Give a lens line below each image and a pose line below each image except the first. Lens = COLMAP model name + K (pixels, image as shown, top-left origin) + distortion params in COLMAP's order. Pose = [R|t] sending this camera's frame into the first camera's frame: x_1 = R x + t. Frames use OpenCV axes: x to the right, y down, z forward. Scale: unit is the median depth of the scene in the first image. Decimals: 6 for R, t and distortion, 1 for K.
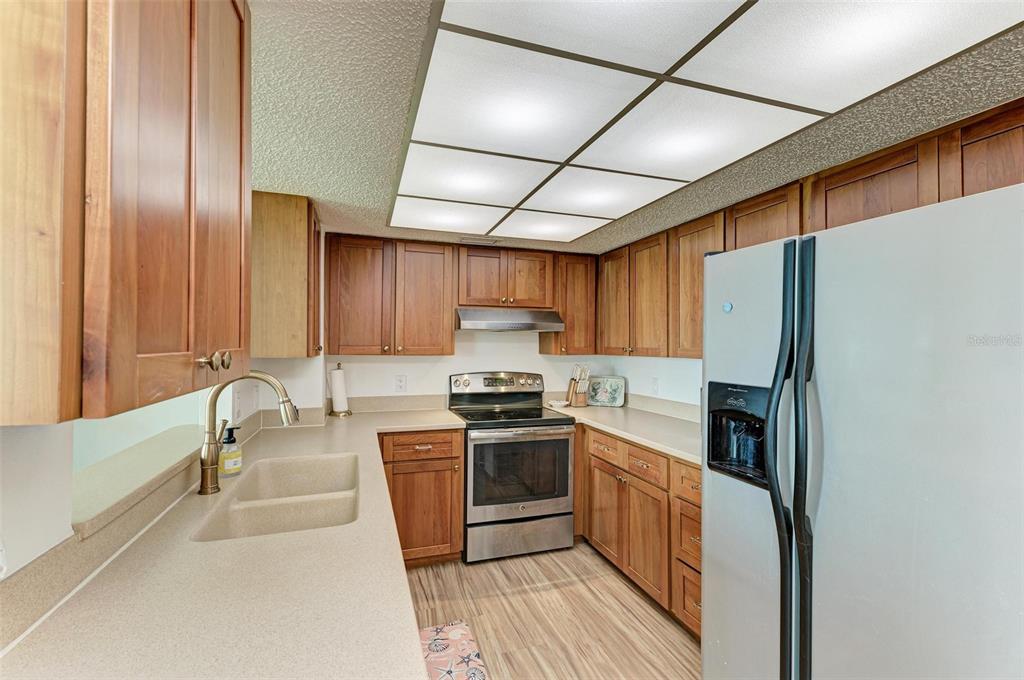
lens RADIAL K [[449.2, 0, 509.8], [0, 449.2, 340.5], [0, 0, 1]] dist [0.008844, -0.003015]
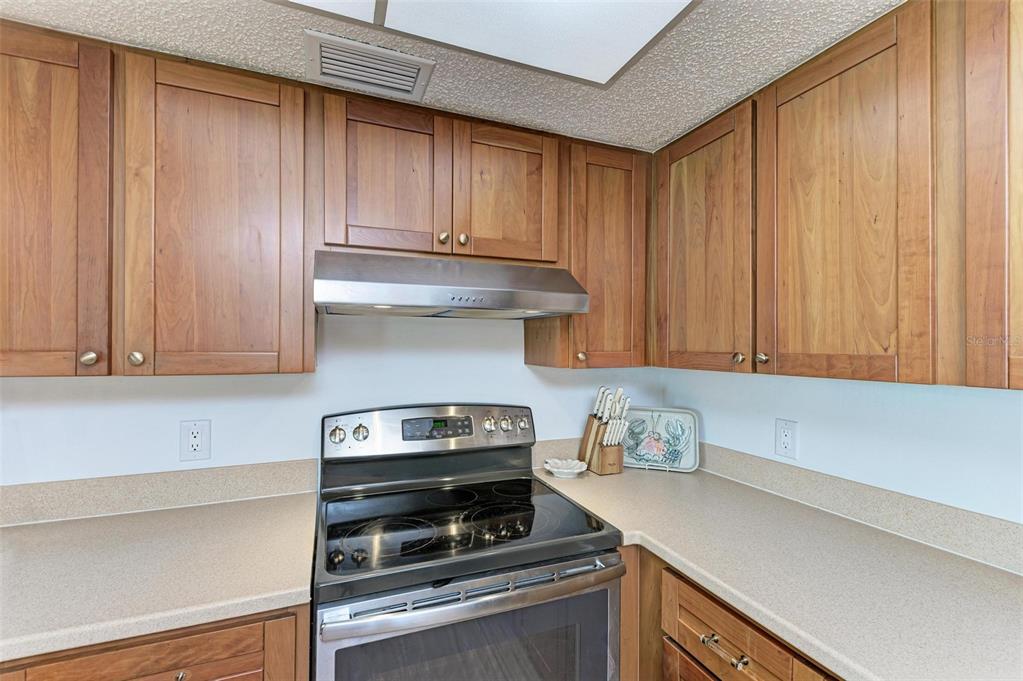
lens RADIAL K [[448.8, 0, 511.6], [0, 448.8, 342.4], [0, 0, 1]] dist [0.008844, -0.003015]
pose [[0.998341, -0.002173, 0.057530, 0.024903], [0.002104, 0.999997, 0.001255, 0.005505], [-0.057533, -0.001132, 0.998343, 0.554011]]
